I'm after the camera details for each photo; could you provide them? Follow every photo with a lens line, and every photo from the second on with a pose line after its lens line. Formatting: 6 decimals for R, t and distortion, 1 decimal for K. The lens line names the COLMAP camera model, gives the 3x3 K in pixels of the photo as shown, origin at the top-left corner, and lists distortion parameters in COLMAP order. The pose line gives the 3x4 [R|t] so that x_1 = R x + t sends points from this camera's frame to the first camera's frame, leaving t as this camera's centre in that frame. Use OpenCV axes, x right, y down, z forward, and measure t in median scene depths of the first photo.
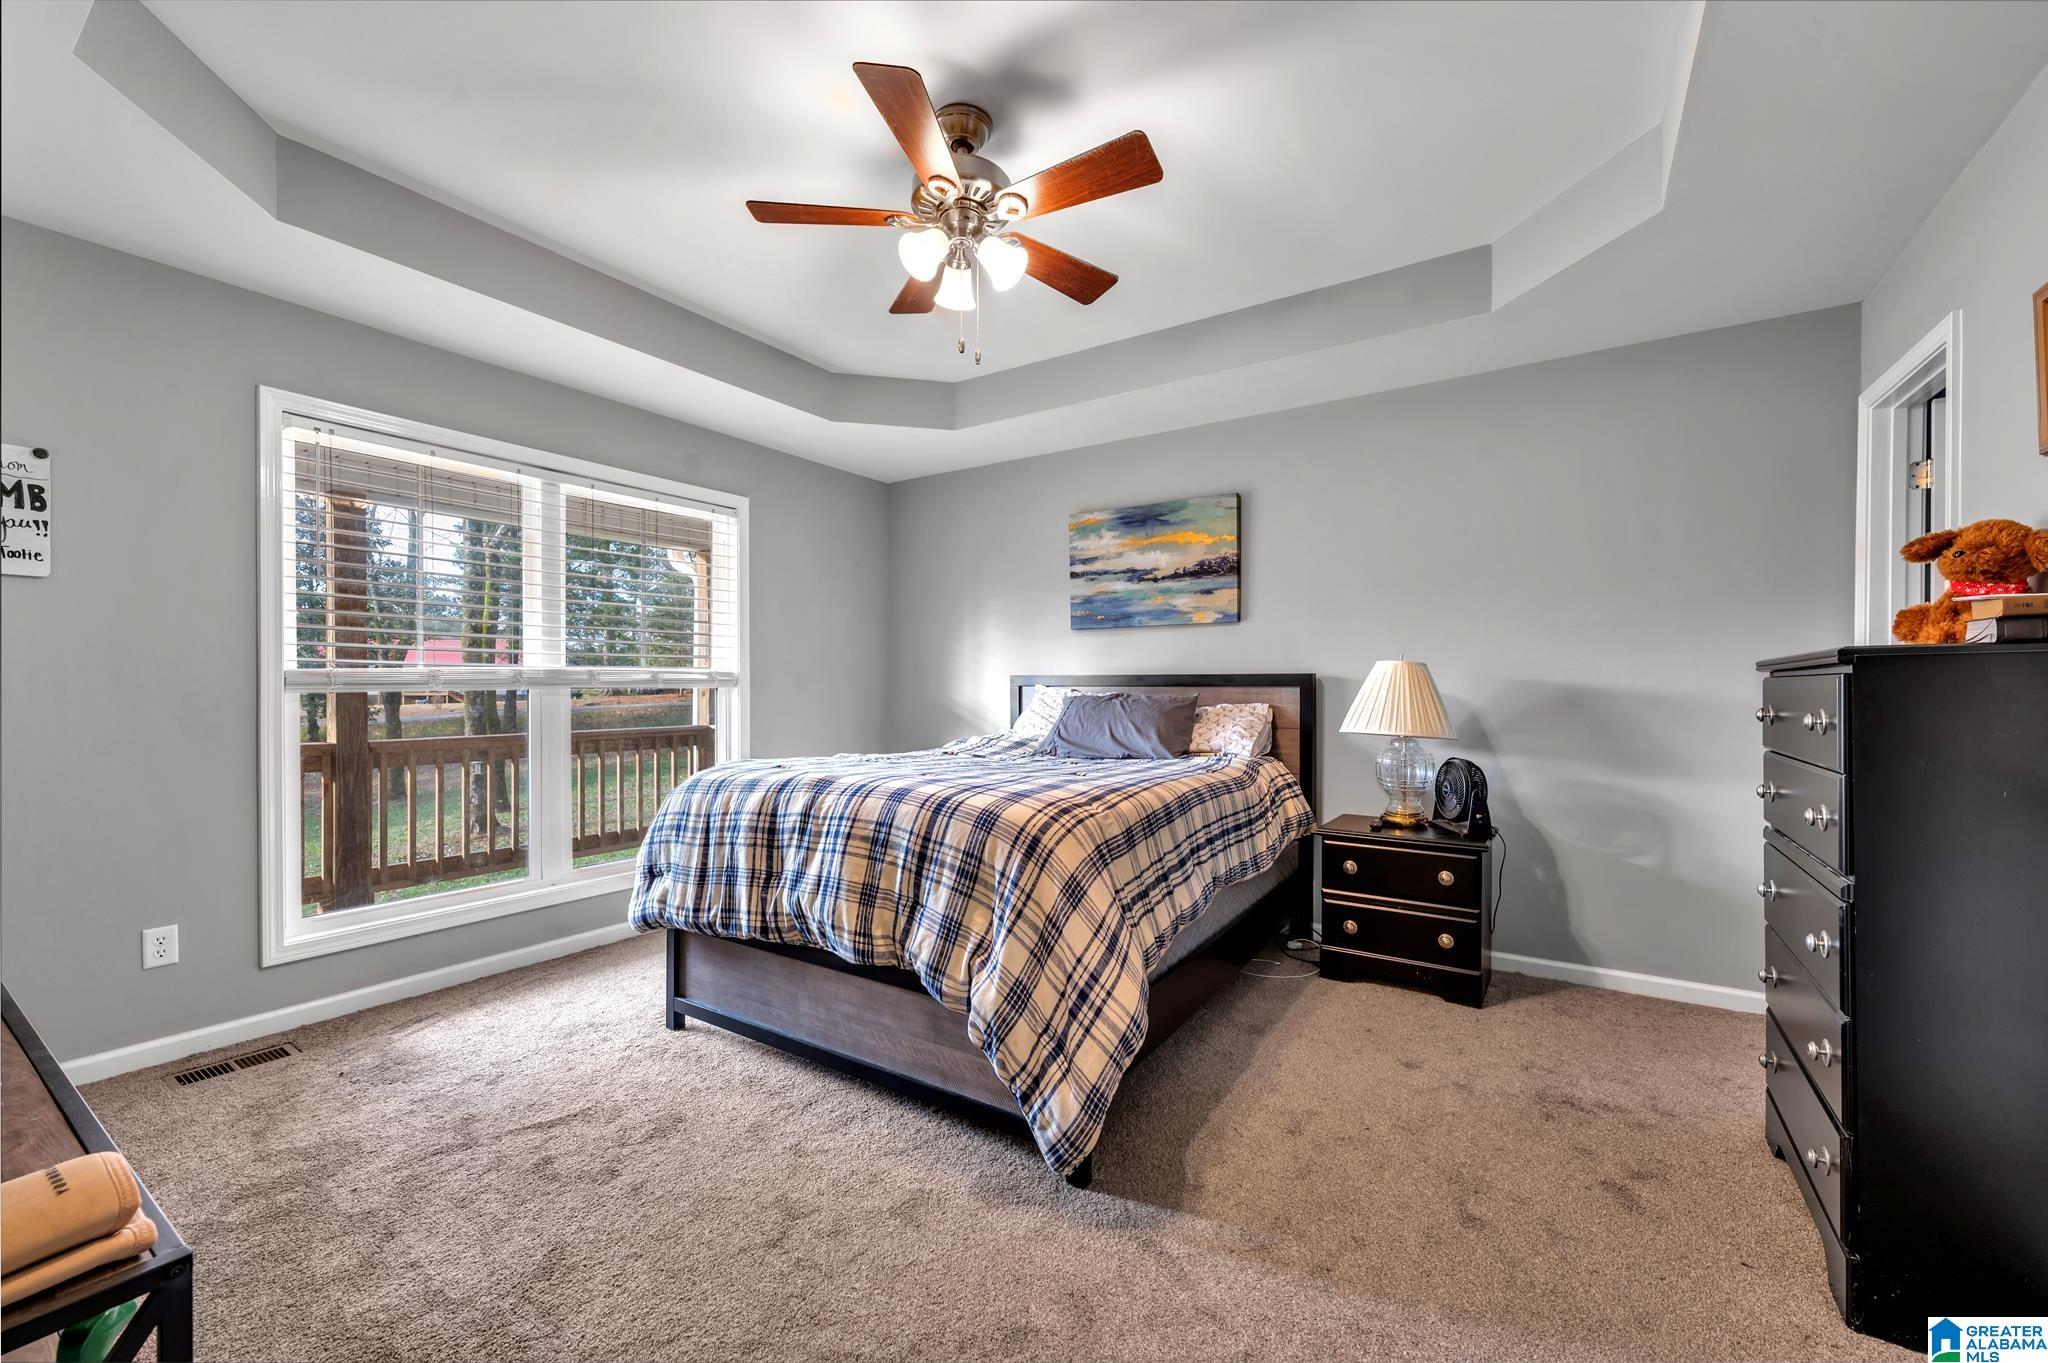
lens RADIAL K [[813.9, 0, 1024.0], [0, 813.9, 681.5], [0, 0, 1]] dist [0.000020, -0.000016]
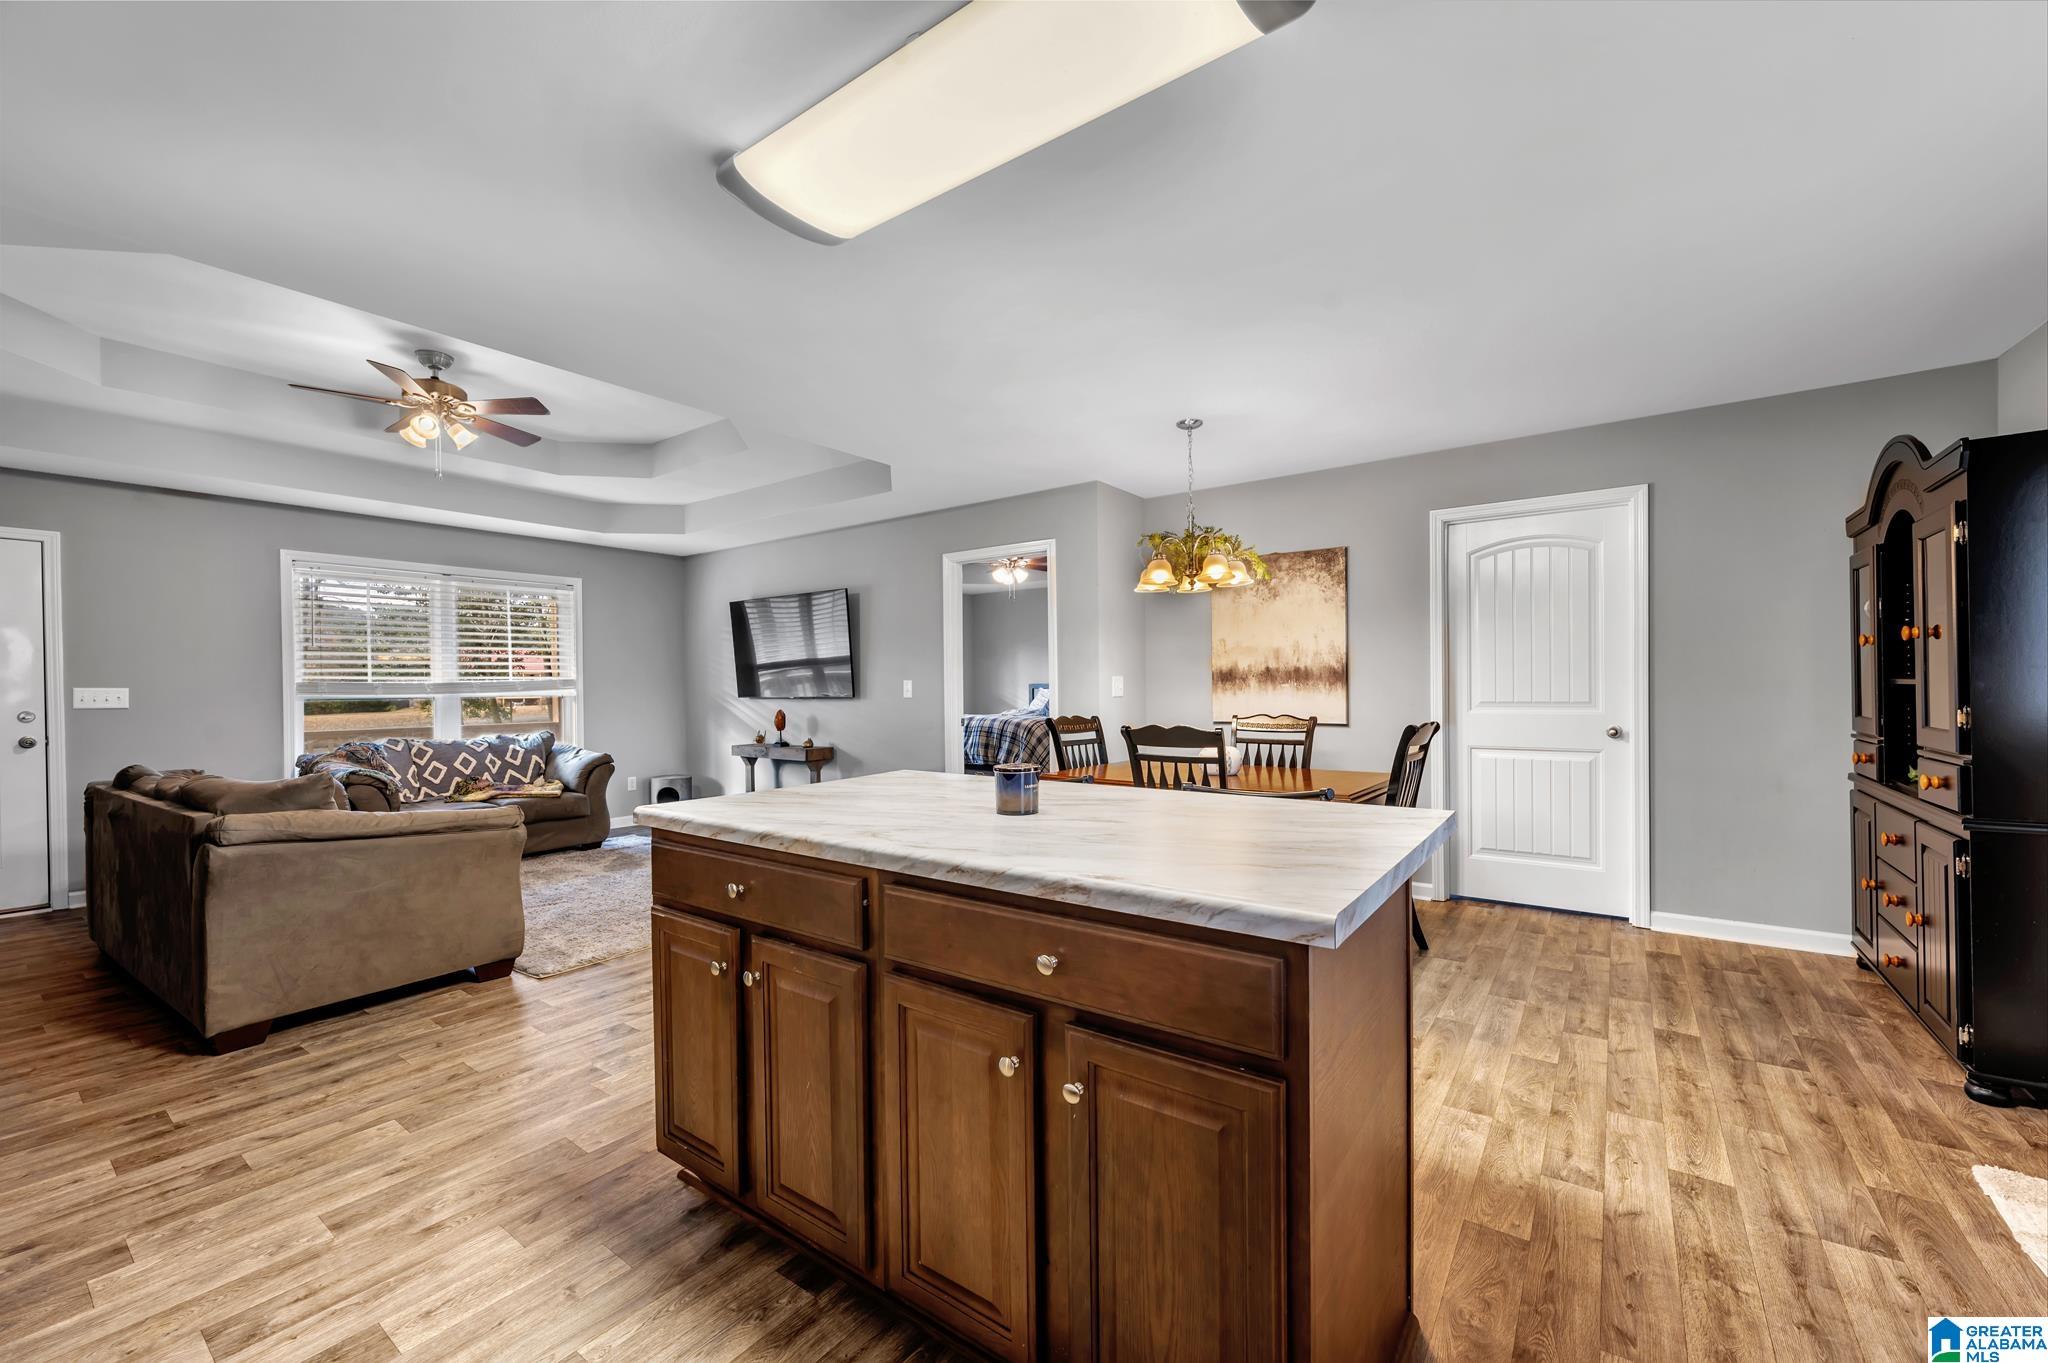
lens RADIAL K [[813.9, 0, 1024.0], [0, 813.9, 681.5], [0, 0, 1]] dist [0.000020, -0.000016]
pose [[0.998910, -0.012949, -0.044847, 0.153211], [0.013171, 0.999902, 0.004671, -0.050955], [0.044783, -0.005257, 0.998983, -2.756277]]
